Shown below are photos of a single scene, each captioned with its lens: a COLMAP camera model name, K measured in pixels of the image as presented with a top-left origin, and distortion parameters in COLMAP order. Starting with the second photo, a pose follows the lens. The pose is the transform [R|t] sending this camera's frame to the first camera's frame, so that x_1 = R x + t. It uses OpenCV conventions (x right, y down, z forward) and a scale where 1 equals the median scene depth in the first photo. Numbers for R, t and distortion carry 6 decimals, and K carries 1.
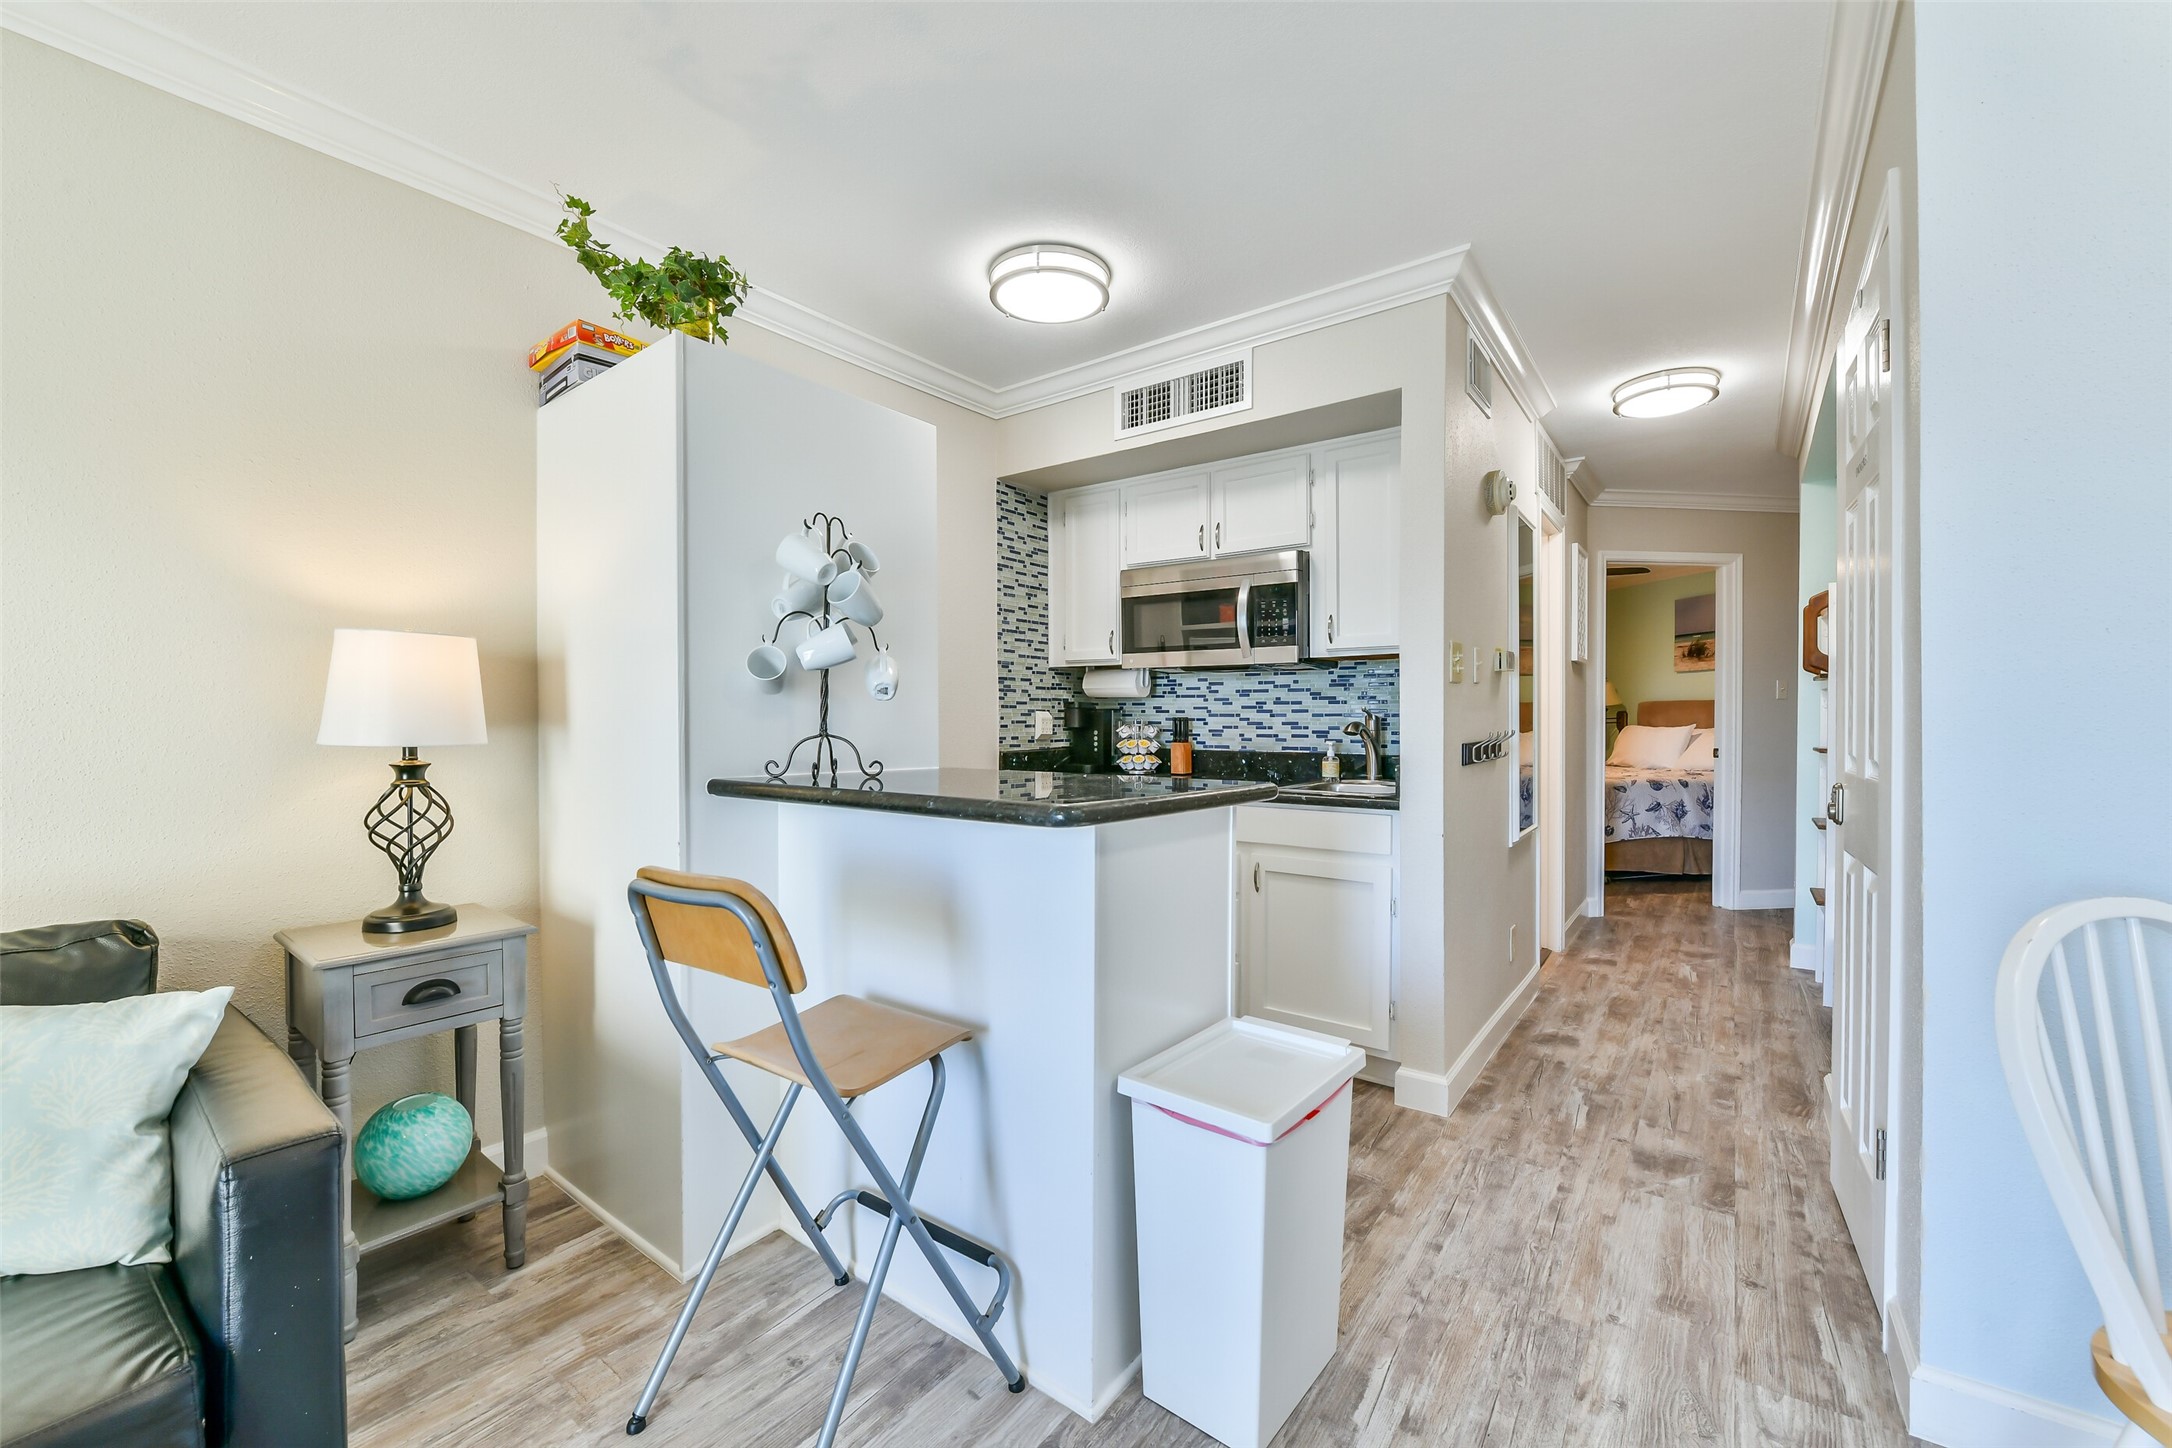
lens RADIAL K [[853.8, 0, 1082.3], [0, 853.8, 729.5], [0, 0, 1]] dist [-0.016342, -0.000085]
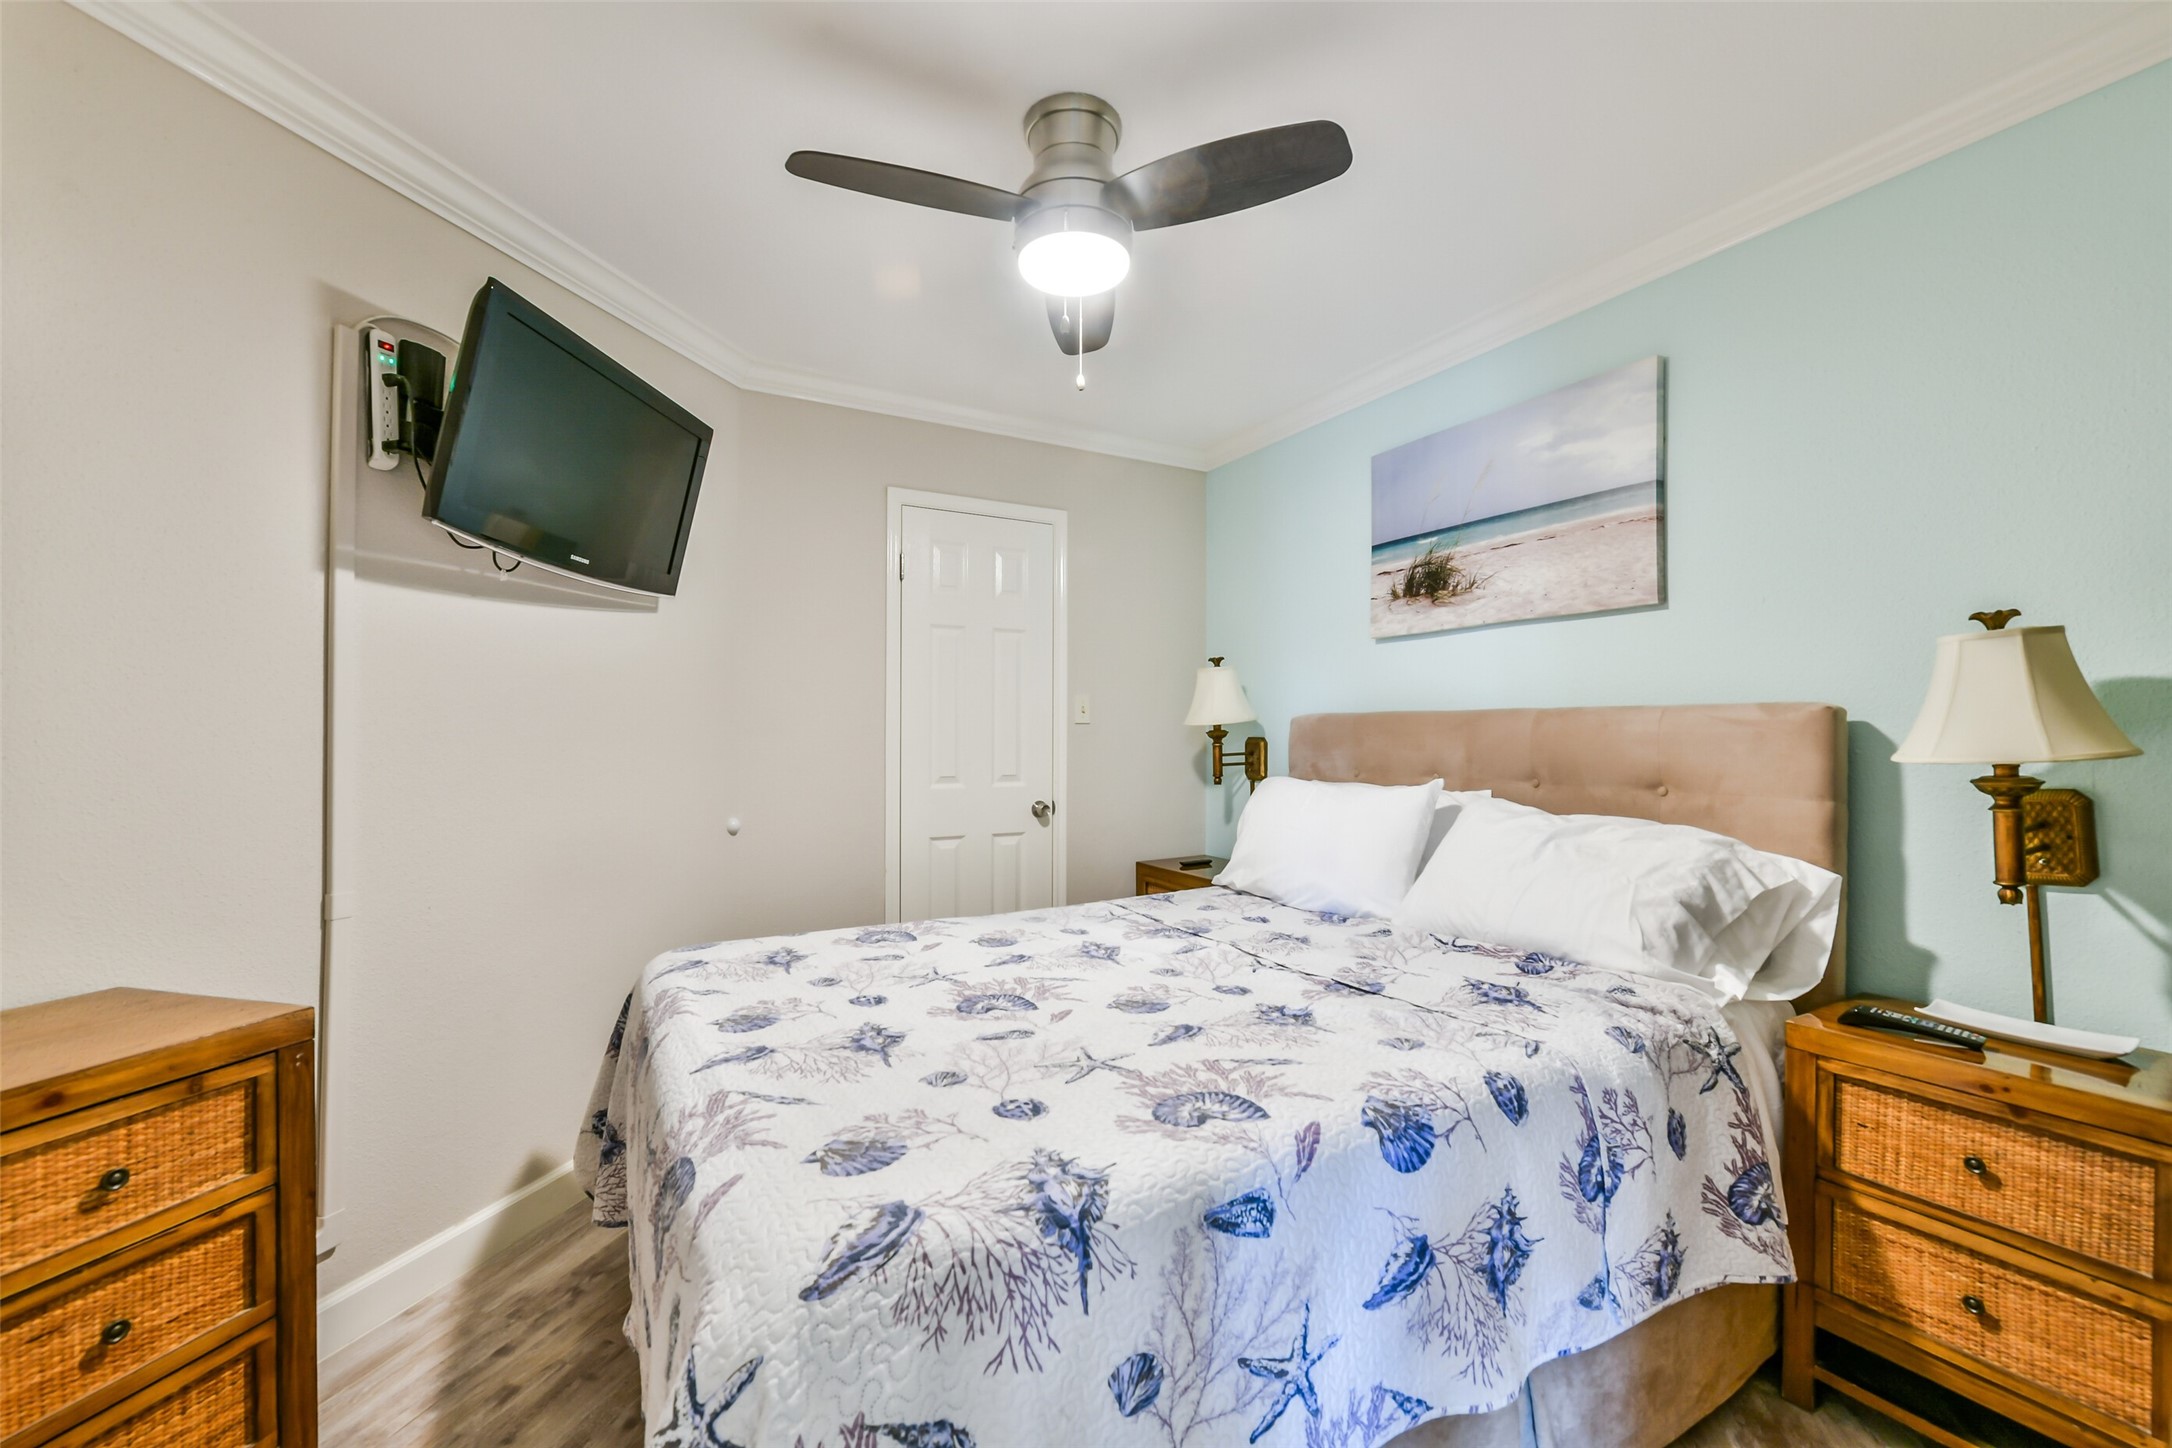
lens RADIAL K [[868.2, 0, 1097.4], [0, 868.2, 722.4], [0, 0, 1]] dist [-0.000271, -0.000106]
pose [[0.929648, 0.007835, 0.368365, 0.892262], [0.003098, 0.999572, -0.029079, -0.037260], [-0.368435, 0.028174, 0.929226, 1.390021]]
